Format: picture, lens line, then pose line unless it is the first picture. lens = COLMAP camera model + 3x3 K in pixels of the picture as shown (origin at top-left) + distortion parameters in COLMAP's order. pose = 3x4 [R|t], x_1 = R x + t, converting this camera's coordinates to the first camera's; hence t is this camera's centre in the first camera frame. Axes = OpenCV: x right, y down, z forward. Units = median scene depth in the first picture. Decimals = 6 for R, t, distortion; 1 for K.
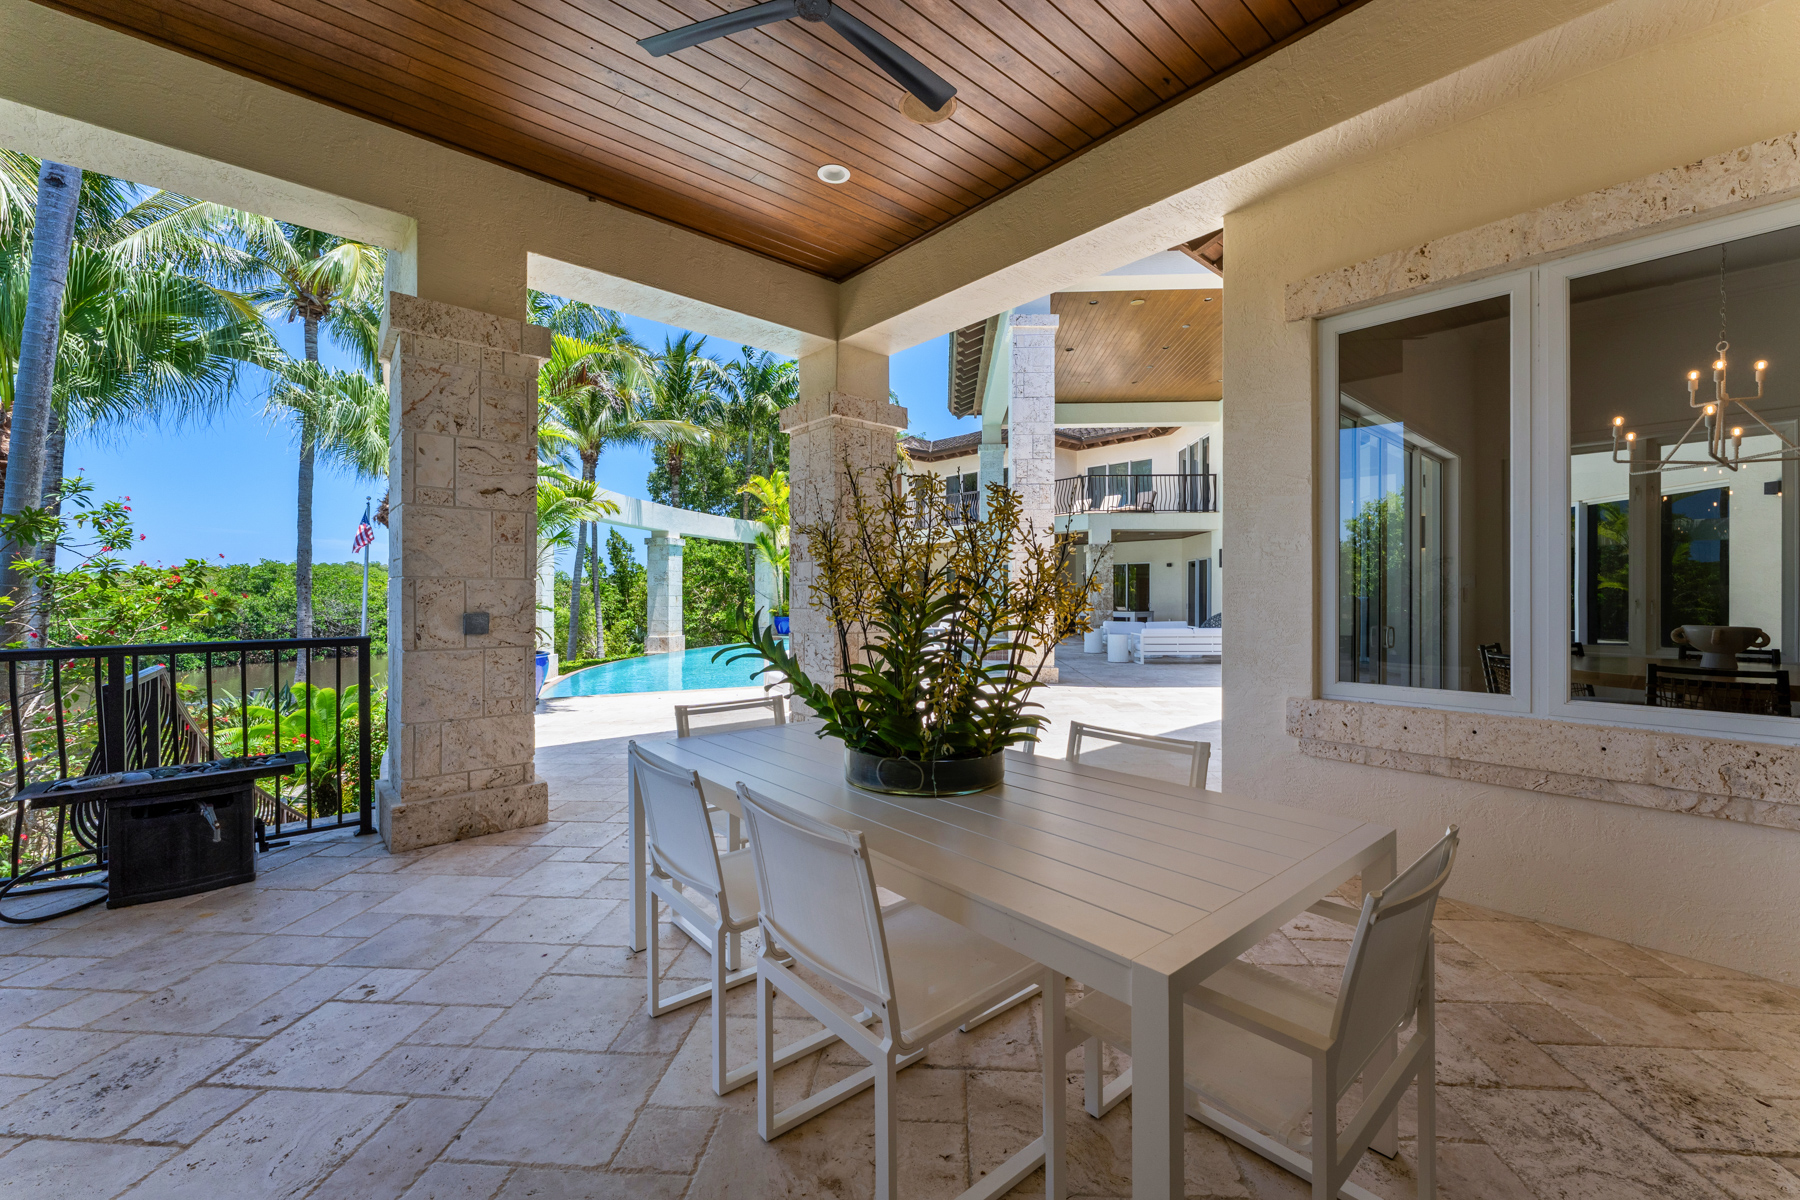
lens RADIAL K [[698.9, 0, 926.2], [0, 698.9, 591.6], [0, 0, 1]] dist [0.000722, 0.000112]
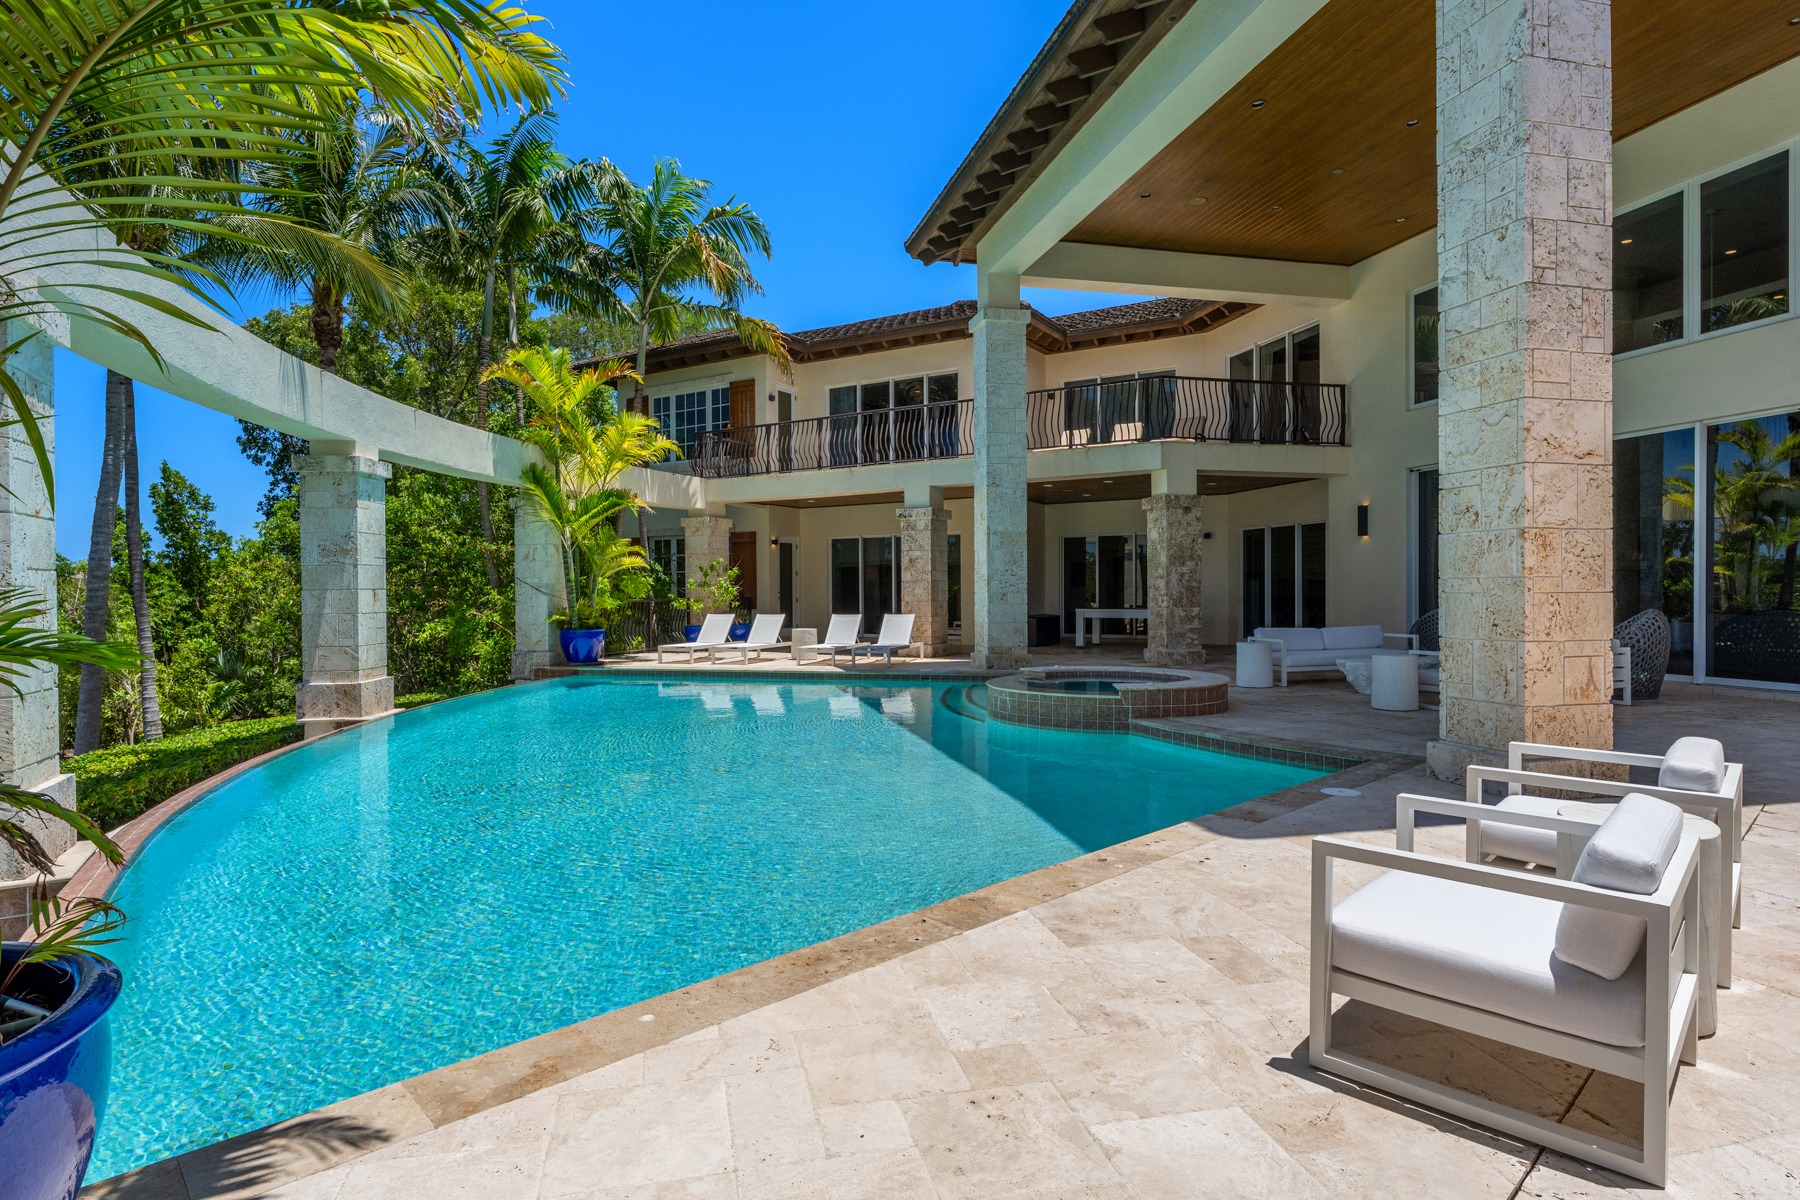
lens RADIAL K [[943.8, 0, 900.0], [0, 943.8, 600.0], [0, 0, 1]] dist [-0.013380, -0.000070]
pose [[0.964616, -0.010649, 0.263442, -0.161508], [0.006401, 0.999835, 0.016979, 0.003971], [-0.263580, -0.014692, 0.964526, 0.281261]]
